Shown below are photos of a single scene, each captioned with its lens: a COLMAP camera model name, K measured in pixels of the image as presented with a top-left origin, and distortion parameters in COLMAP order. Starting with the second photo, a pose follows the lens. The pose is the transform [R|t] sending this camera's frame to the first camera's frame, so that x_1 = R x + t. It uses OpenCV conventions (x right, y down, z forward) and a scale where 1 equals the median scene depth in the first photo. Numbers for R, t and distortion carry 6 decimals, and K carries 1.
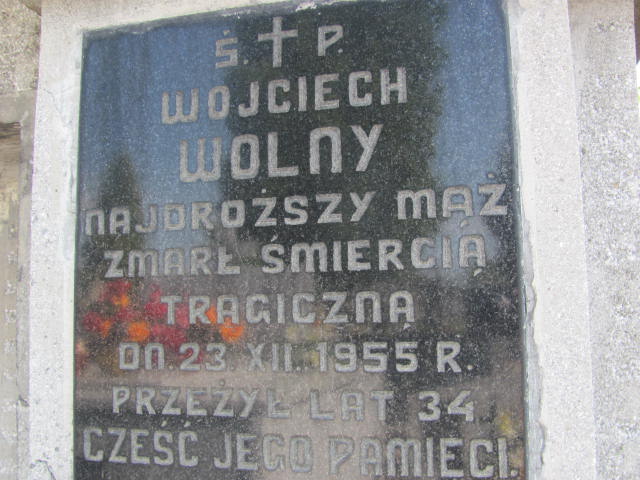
lens RADIAL K [[666.9, 0, 338.7], [0, 666.9, 238.8], [0, 0, 1]] dist [-0.211485, 0.227869]
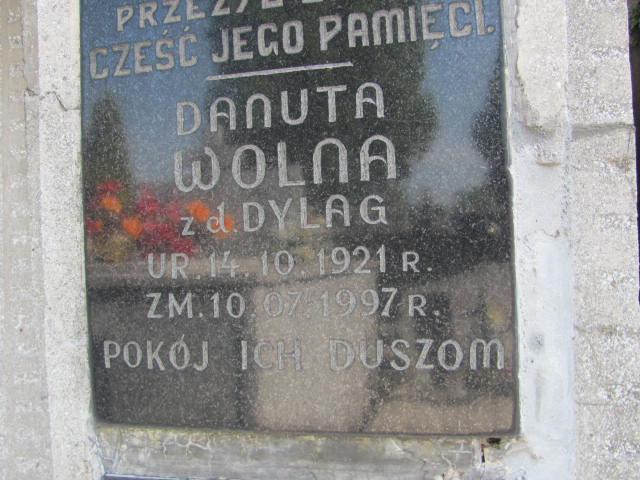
lens RADIAL K [[668.4, 0, 331.5], [0, 668.4, 239.8], [0, 0, 1]] dist [-0.201560, 0.219333]
pose [[0.999768, -0.021153, -0.004034, 0.002751], [0.021438, 0.995379, 0.093597, 0.528516], [0.002036, -0.093662, 0.995602, -0.101551]]
